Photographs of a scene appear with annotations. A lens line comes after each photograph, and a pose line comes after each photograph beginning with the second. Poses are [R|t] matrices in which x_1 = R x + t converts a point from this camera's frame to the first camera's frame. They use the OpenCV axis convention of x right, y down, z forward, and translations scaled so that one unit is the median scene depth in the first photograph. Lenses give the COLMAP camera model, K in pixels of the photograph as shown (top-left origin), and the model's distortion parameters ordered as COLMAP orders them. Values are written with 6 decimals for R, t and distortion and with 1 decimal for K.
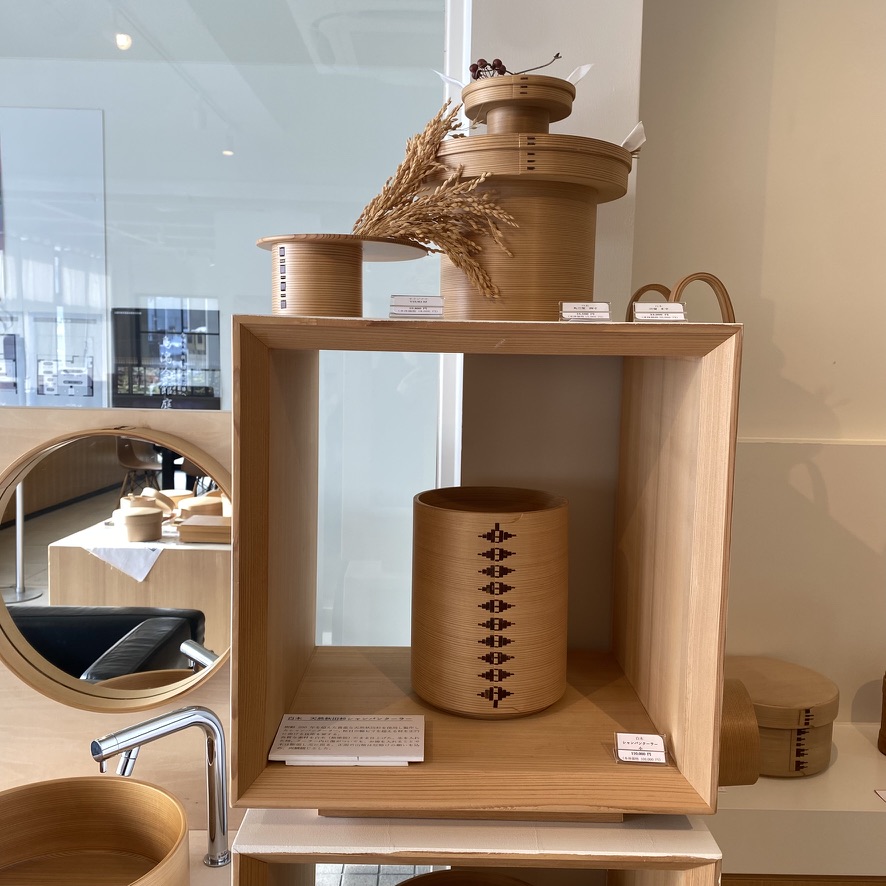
lens RADIAL K [[869.6, 0, 443.0], [0, 869.6, 443.0], [0, 0, 1]] dist [-0.000993, -0.000741]
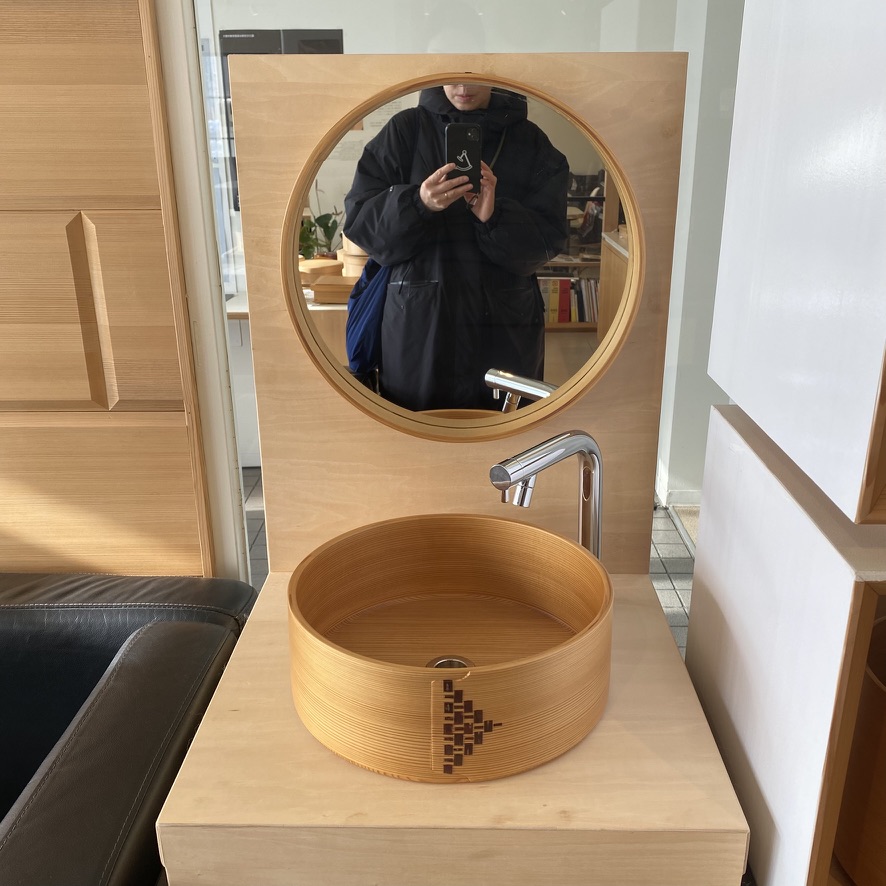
lens RADIAL K [[885.9, 0, 443.0], [0, 885.9, 443.0], [0, 0, 1]] dist [0.016089, 0.009820]
pose [[0.998407, -0.010014, -0.055524, -0.357666], [0.023074, 0.970533, 0.239861, 0.109283], [0.051486, -0.240760, 0.969218, 0.179037]]
